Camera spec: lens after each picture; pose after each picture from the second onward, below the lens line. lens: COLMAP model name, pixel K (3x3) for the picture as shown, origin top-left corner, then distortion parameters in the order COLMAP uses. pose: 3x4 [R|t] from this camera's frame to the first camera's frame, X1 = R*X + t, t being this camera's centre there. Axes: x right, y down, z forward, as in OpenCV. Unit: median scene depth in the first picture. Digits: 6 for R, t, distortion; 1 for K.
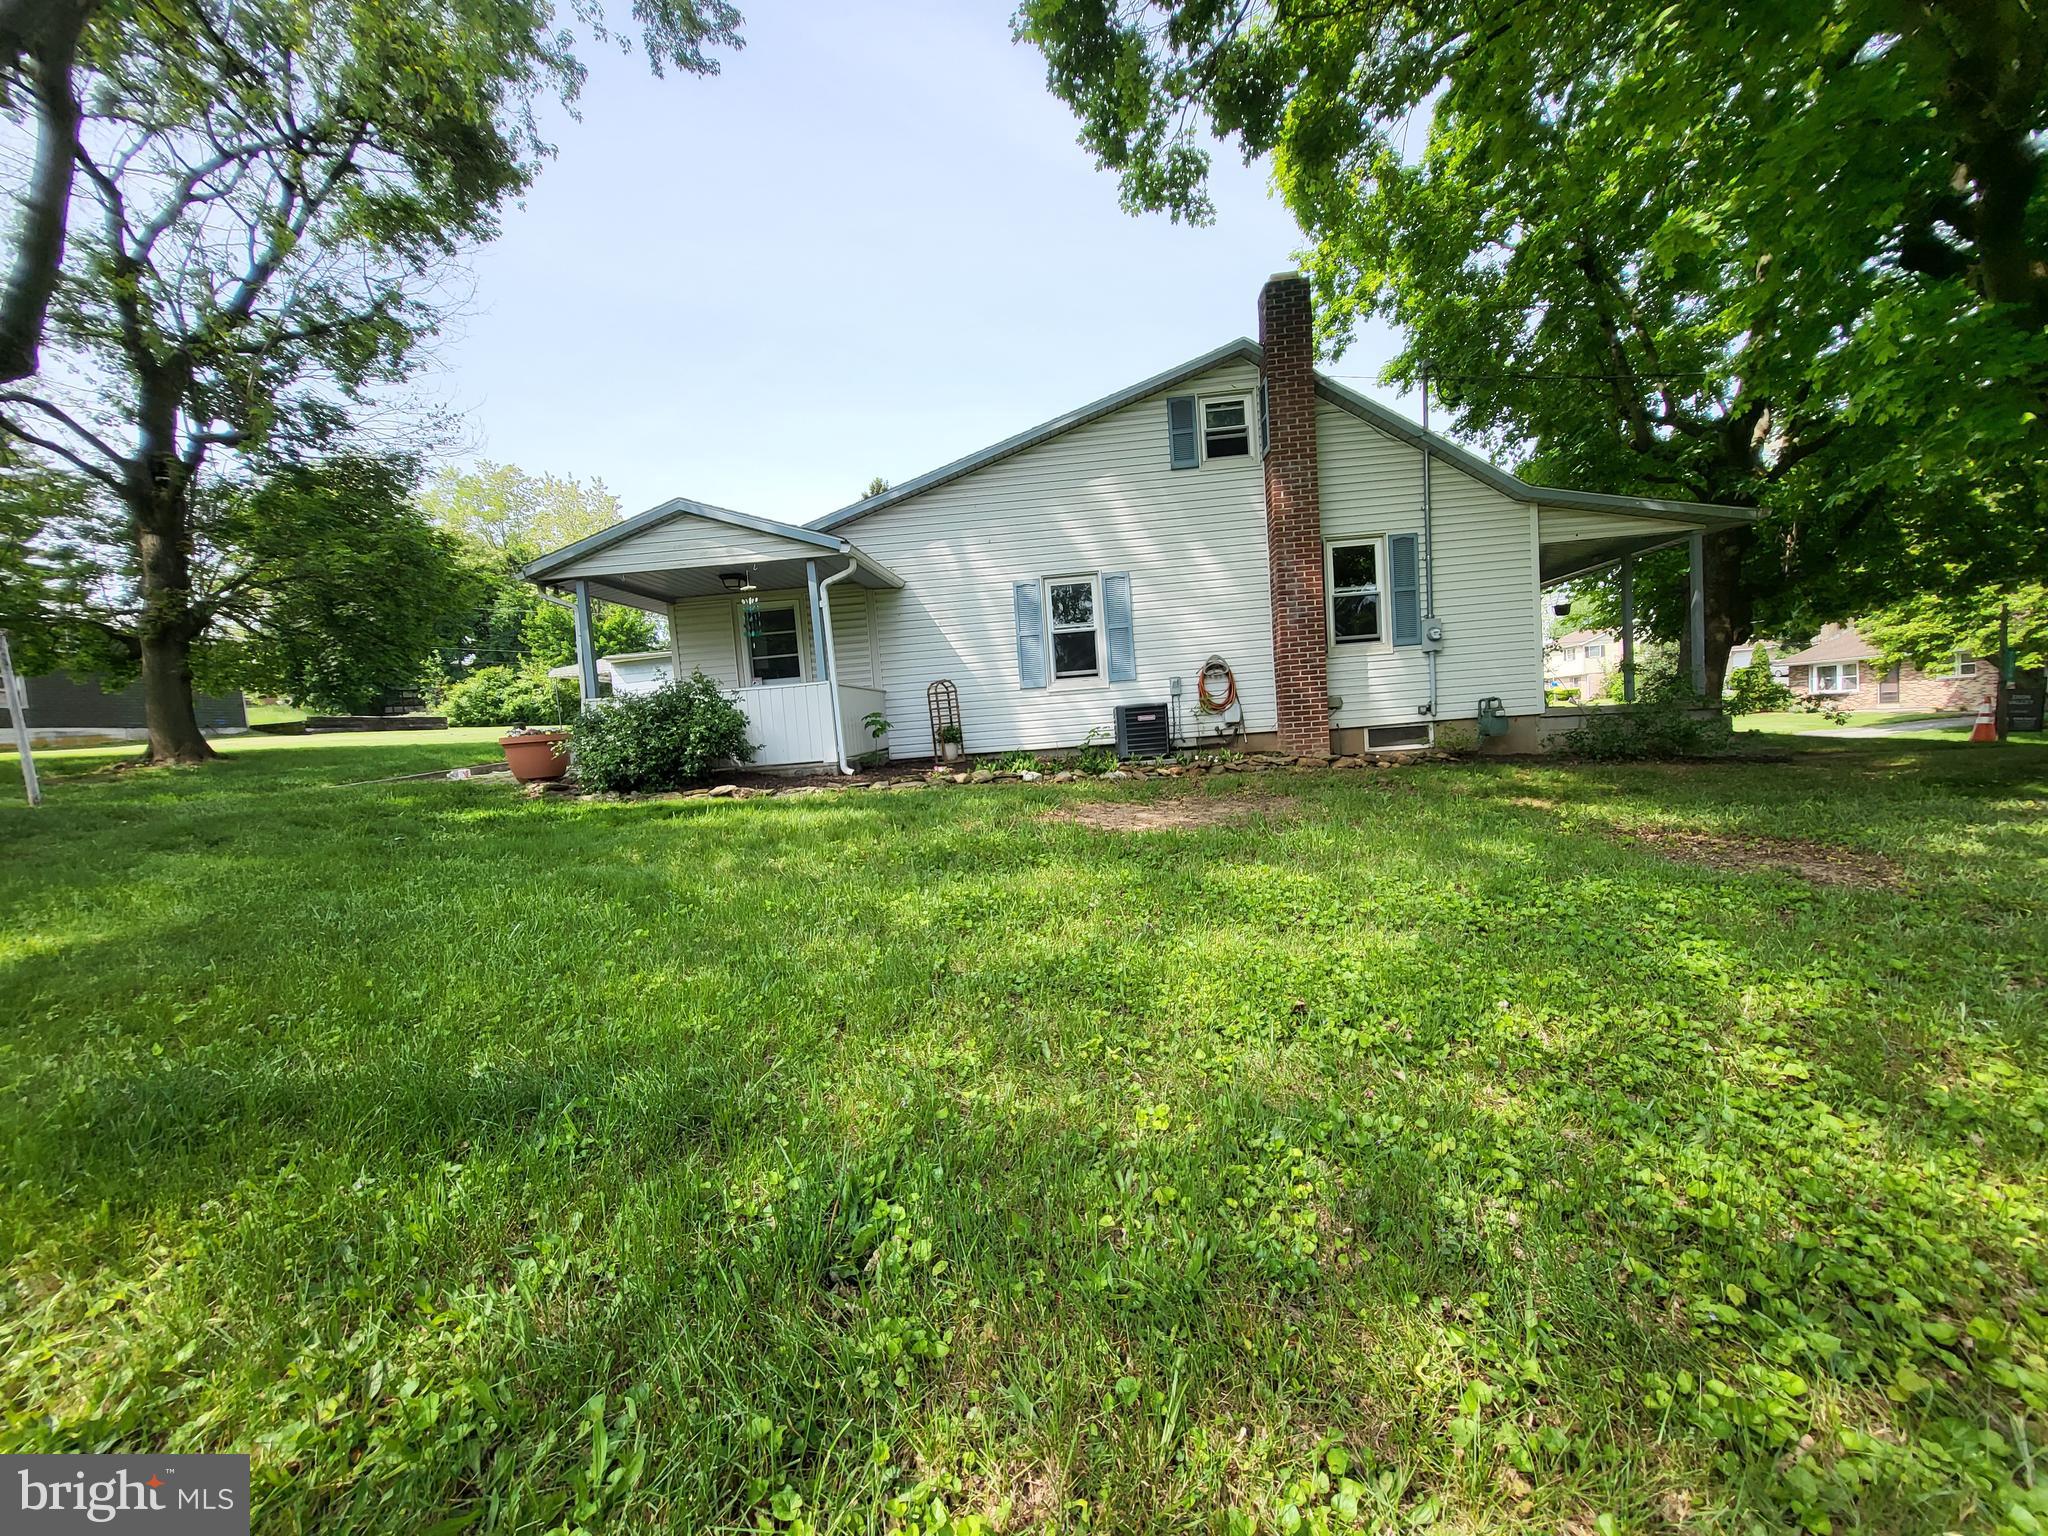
lens RADIAL K [[815.3, 0, 1024.0], [0, 815.3, 768.0], [0, 0, 1]] dist [0.000775, 0.000017]
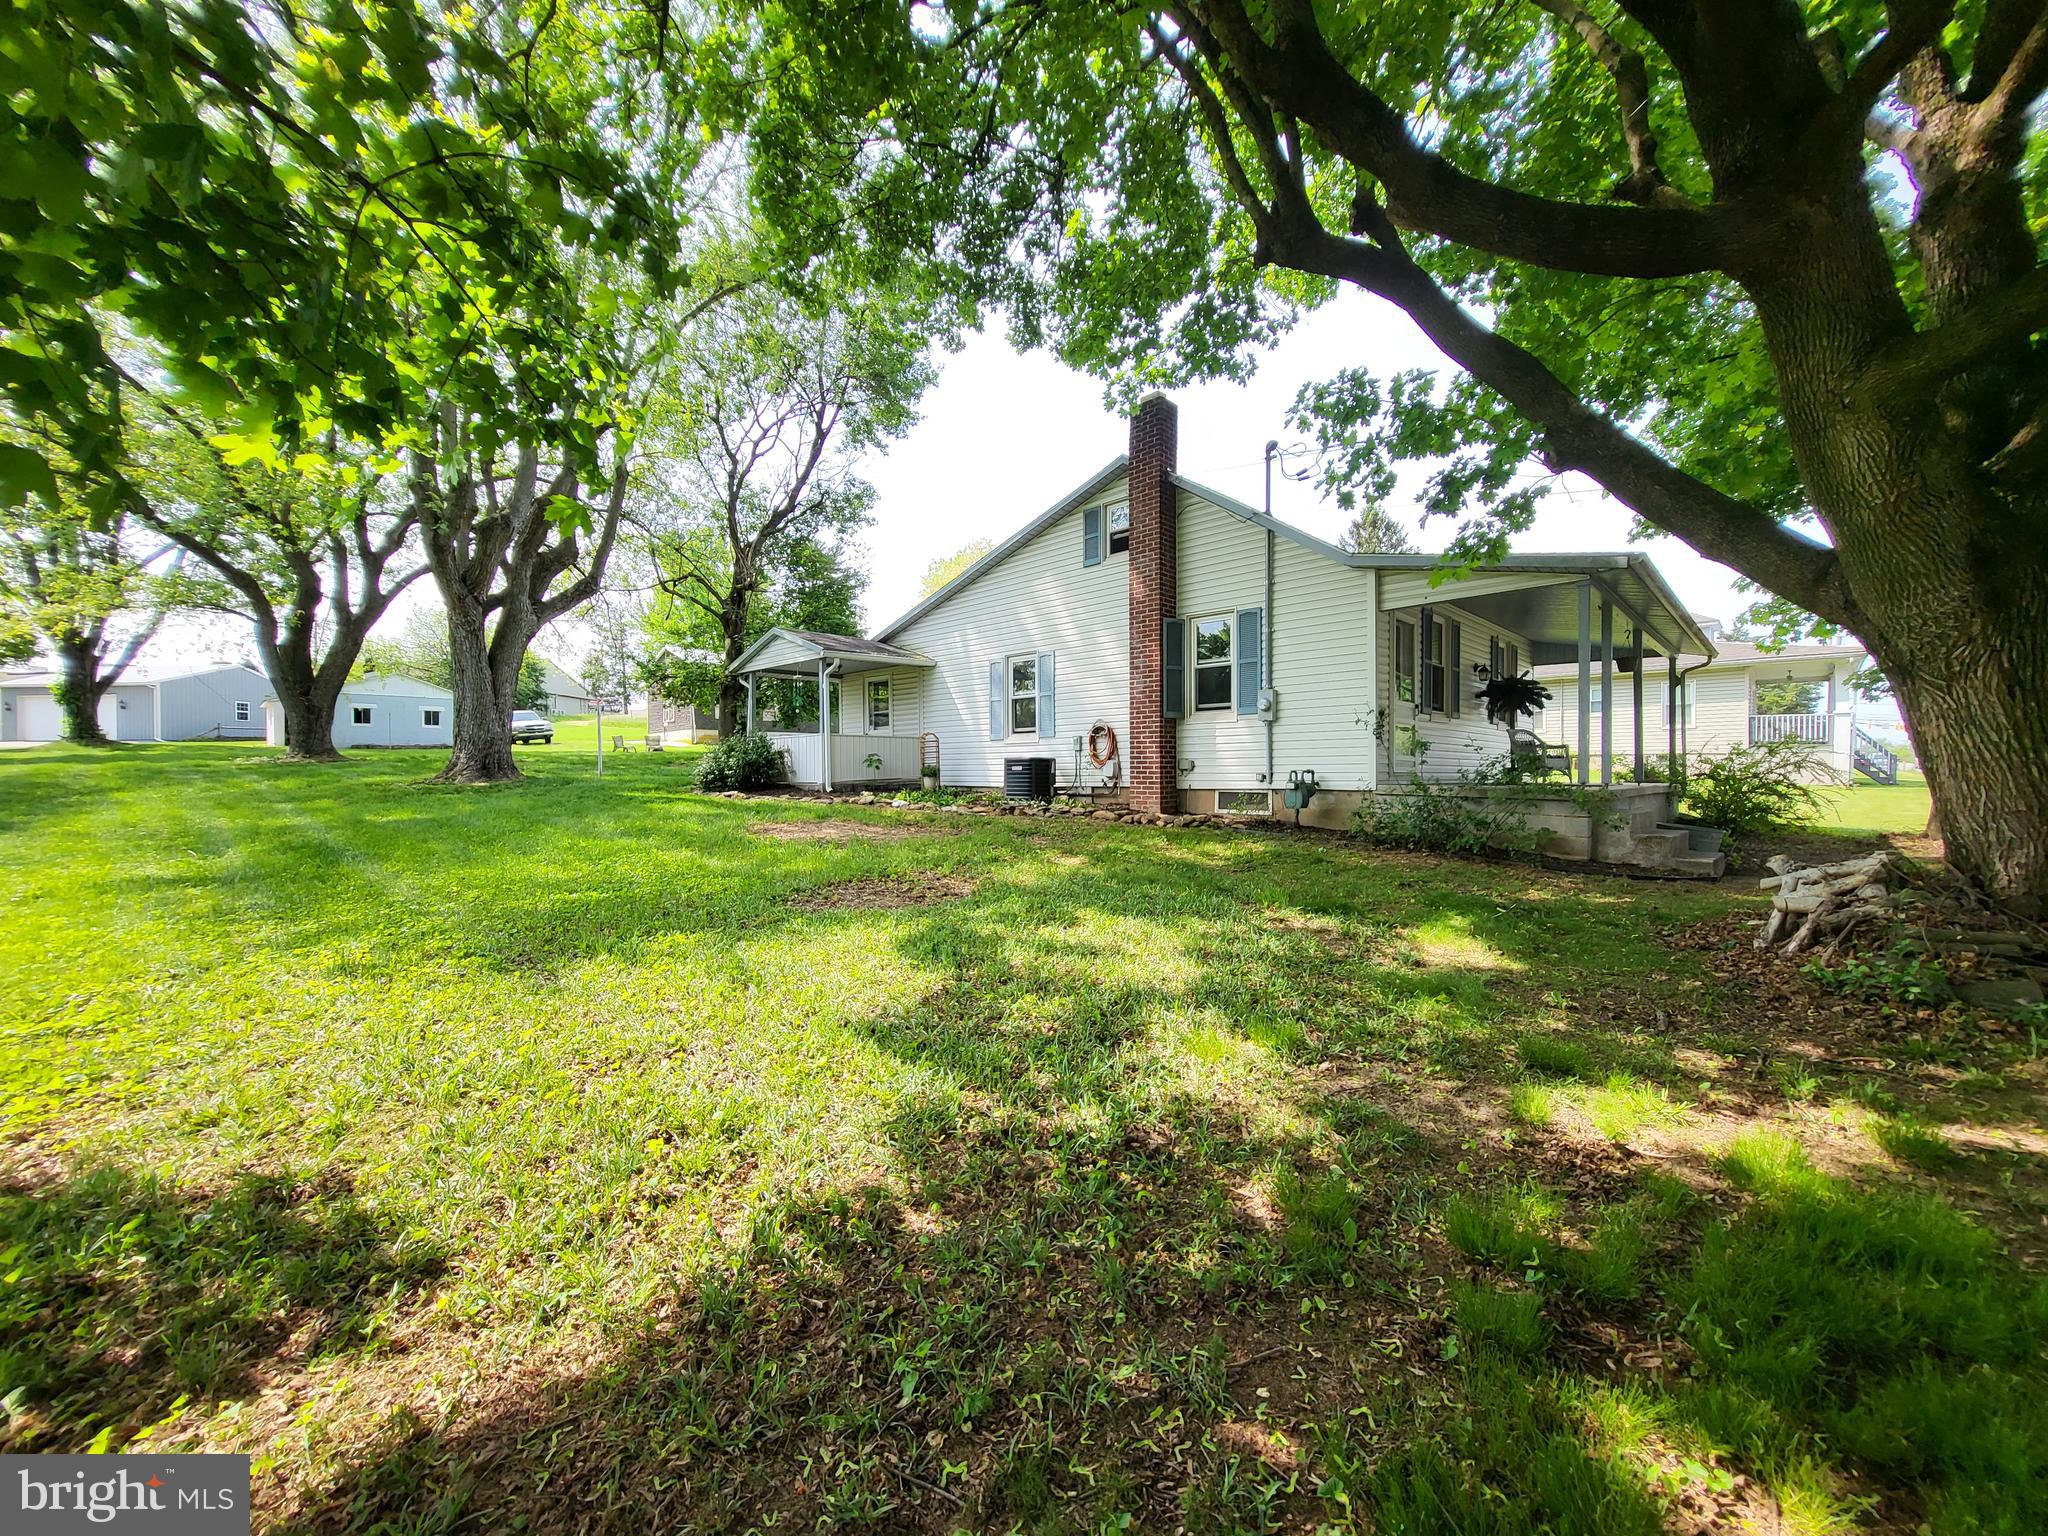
lens RADIAL K [[815.3, 0, 1024.0], [0, 815.3, 768.0], [0, 0, 1]] dist [0.000775, 0.000017]
pose [[0.763567, 0.062300, -0.642716, 0.921119], [-0.080893, 0.996723, 0.000511, -0.059315], [0.640641, 0.051601, 0.766104, 0.020826]]
